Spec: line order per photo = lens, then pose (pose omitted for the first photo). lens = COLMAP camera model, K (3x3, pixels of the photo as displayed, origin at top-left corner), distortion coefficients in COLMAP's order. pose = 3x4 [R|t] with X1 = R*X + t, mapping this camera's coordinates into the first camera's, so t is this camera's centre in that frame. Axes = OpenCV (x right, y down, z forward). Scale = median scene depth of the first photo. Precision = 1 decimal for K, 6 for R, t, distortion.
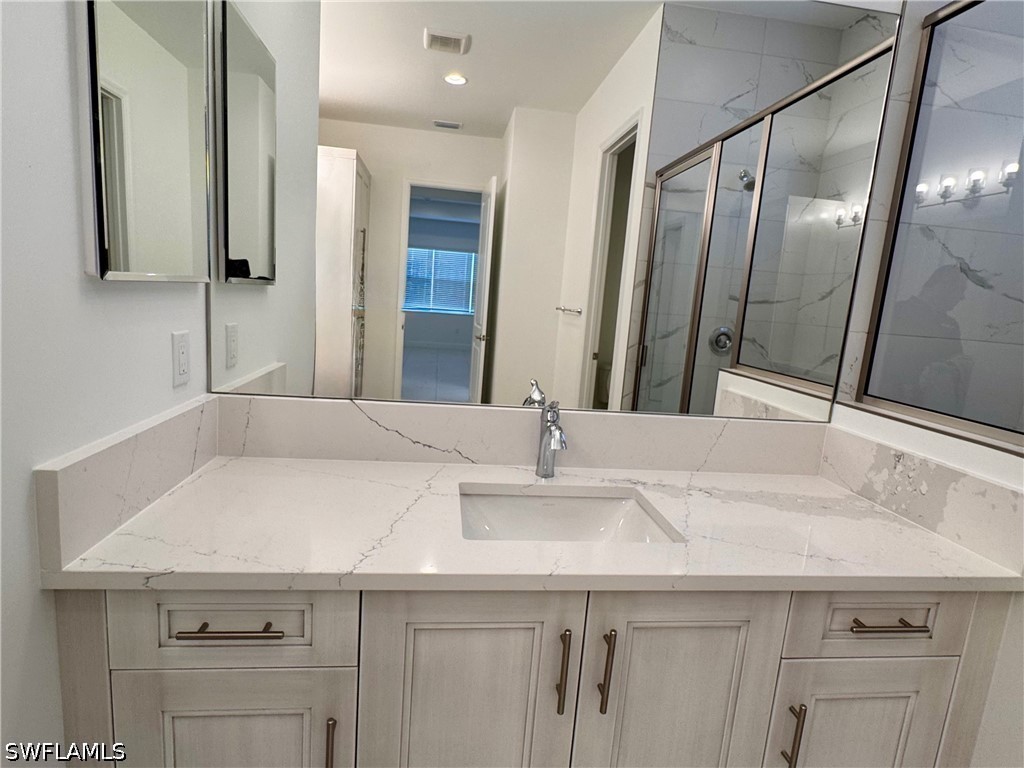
lens RADIAL K [[521.8, 0, 510.5], [0, 521.8, 379.8], [0, 0, 1]] dist [-0.019864, -0.000179]
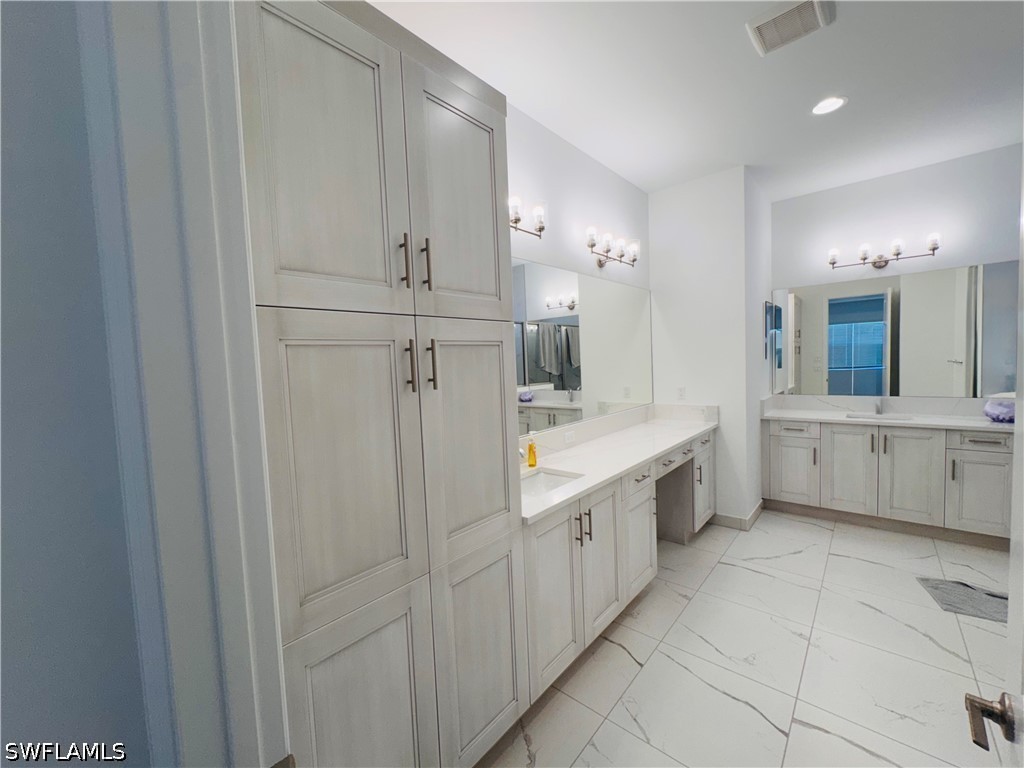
lens RADIAL K [[411.7, 0, 510.6], [0, 411.7, 385.2], [0, 0, 1]] dist [-0.003287, -0.000192]
pose [[0.652360, -0.057736, -0.755707, 0.779602], [-0.031515, 0.994165, -0.103159, 0.504962], [0.757254, 0.091113, 0.646734, -3.841257]]
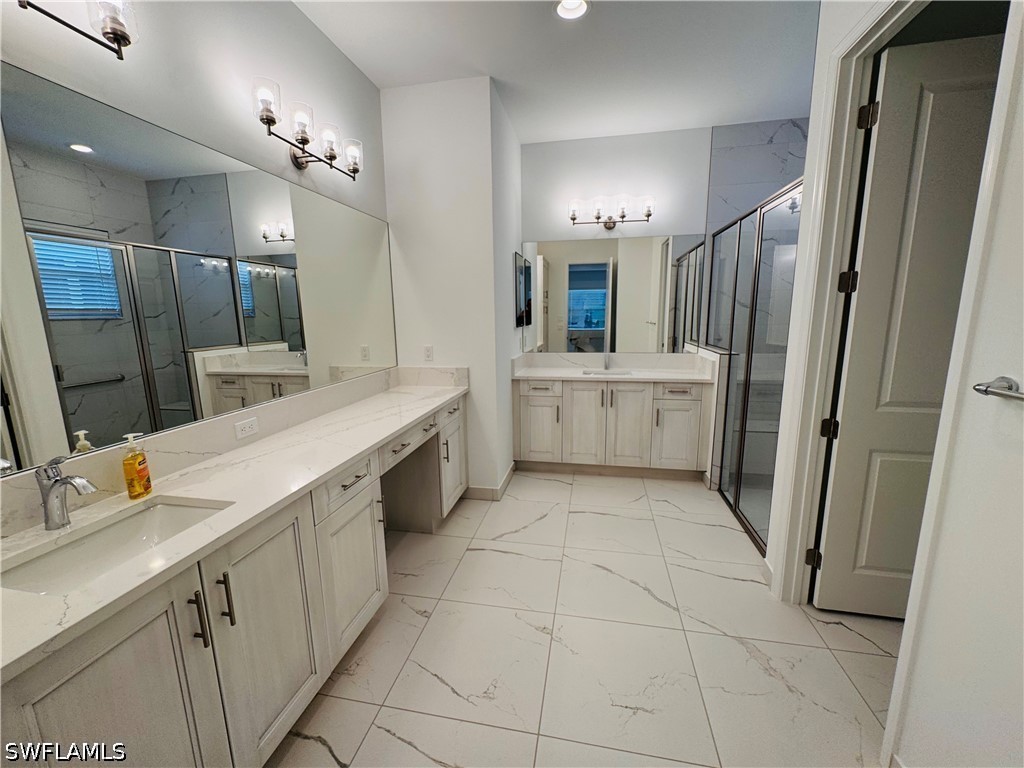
lens RADIAL K [[411.7, 0, 512.6], [0, 411.7, 381.4], [0, 0, 1]] dist [-0.003287, -0.000192]
pose [[0.943232, -0.033631, -0.330428, 0.576883], [0.031779, 0.999434, -0.011005, 0.400691], [0.330611, -0.000121, 0.943767, -2.918198]]
